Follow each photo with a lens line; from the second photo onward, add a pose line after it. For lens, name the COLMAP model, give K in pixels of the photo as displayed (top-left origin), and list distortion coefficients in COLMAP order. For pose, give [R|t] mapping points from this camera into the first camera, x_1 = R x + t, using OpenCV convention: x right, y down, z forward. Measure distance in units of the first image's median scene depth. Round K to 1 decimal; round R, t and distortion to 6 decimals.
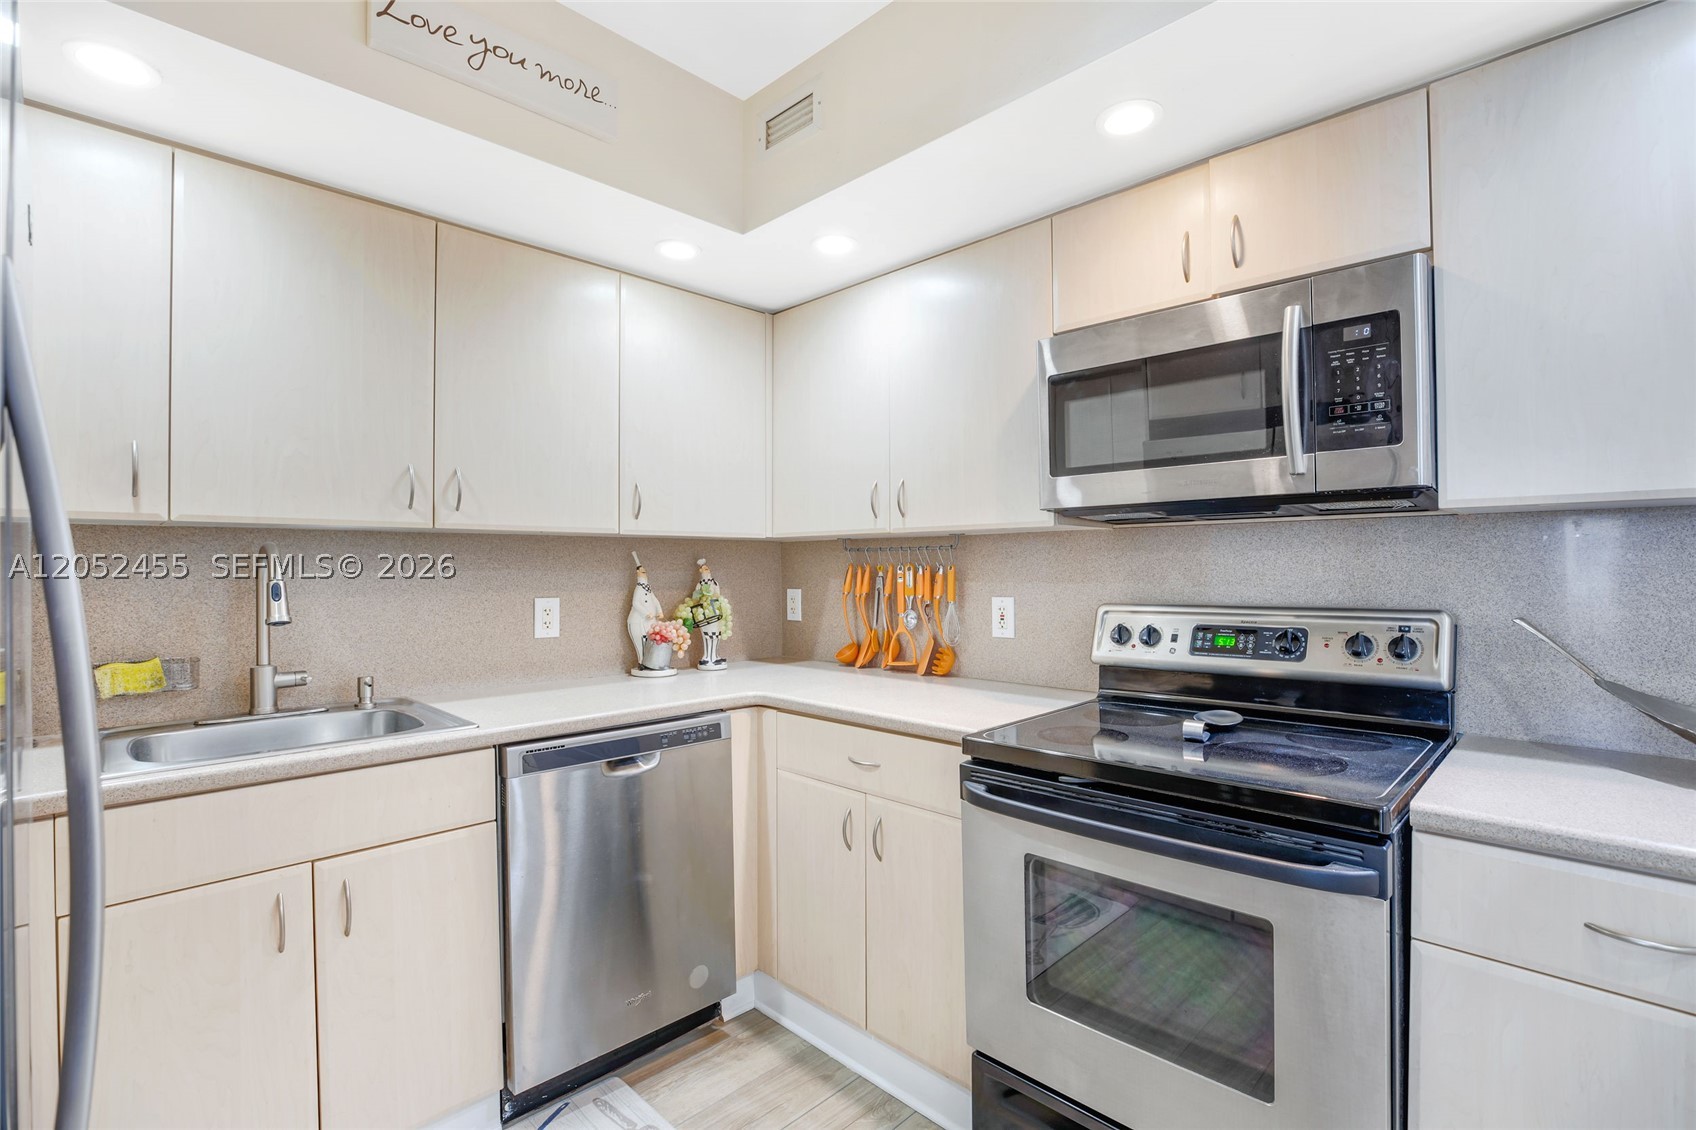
lens RADIAL K [[773.5, 0, 858.5], [0, 773.5, 561.6], [0, 0, 1]] dist [-0.045038, 0.013280]
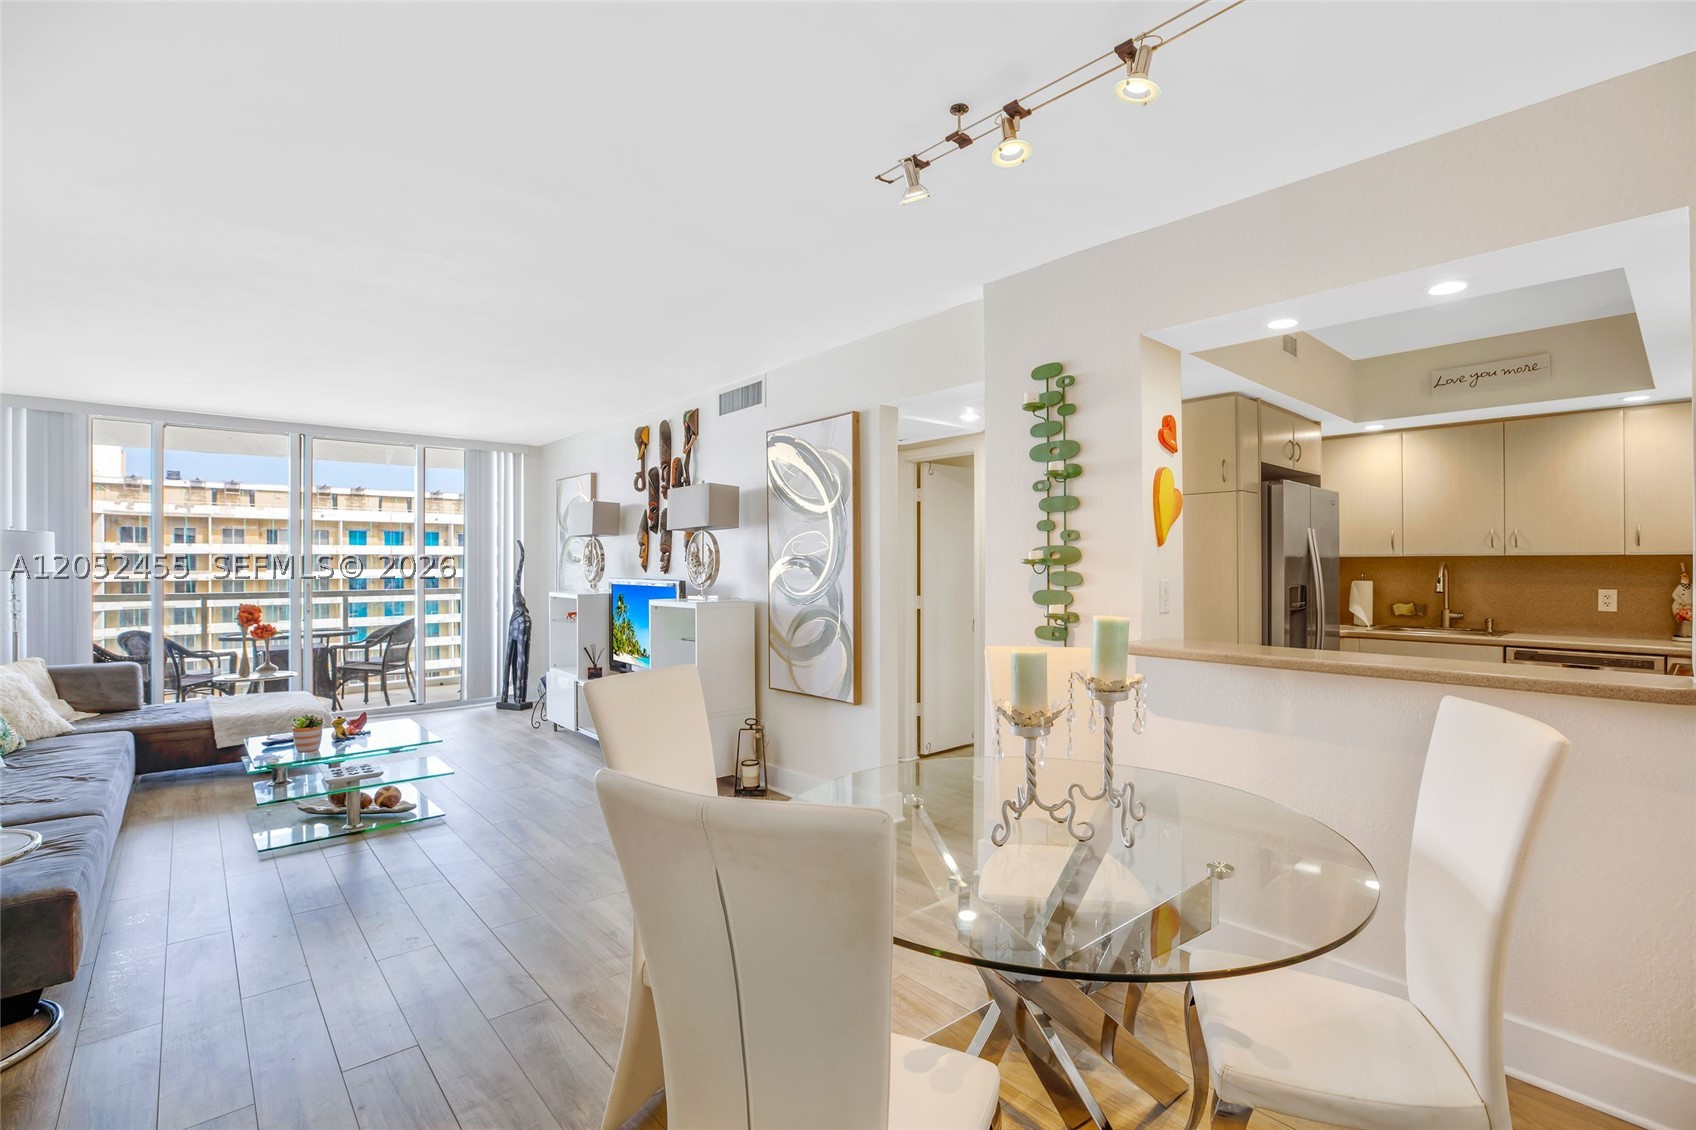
lens RADIAL K [[773.5, 0, 858.5], [0, 773.5, 561.6], [0, 0, 1]] dist [-0.045038, 0.013280]
pose [[-0.070899, 0.002343, -0.997481, 1.607676], [0.009850, 0.999950, 0.001649, -0.041478], [0.997435, -0.009708, -0.070919, -0.685518]]
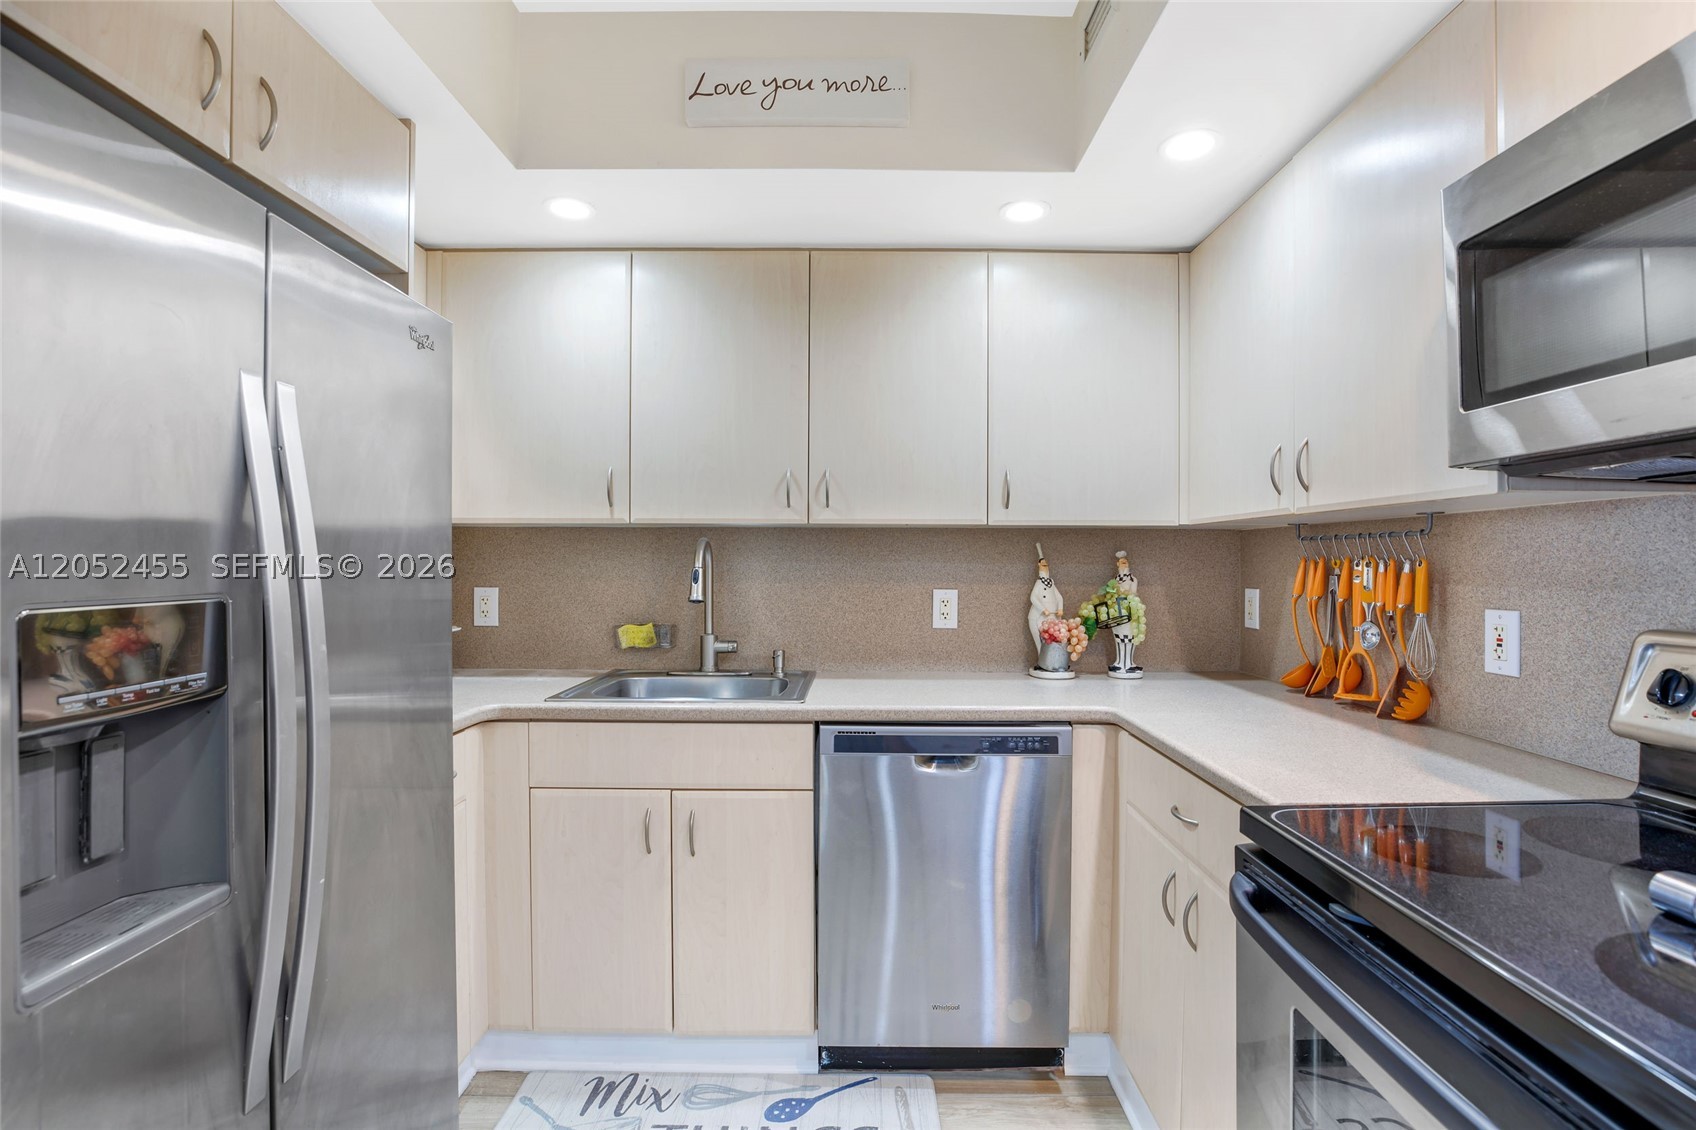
lens RADIAL K [[791.1, 0, 863.9], [0, 791.1, 565.4], [0, 0, 1]] dist [-0.040309, 0.012156]
pose [[0.701901, 0.009897, -0.712205, 0.291145], [-0.001553, 0.999922, 0.012365, 0.002753], [0.712273, -0.007573, 0.701862, 0.202095]]
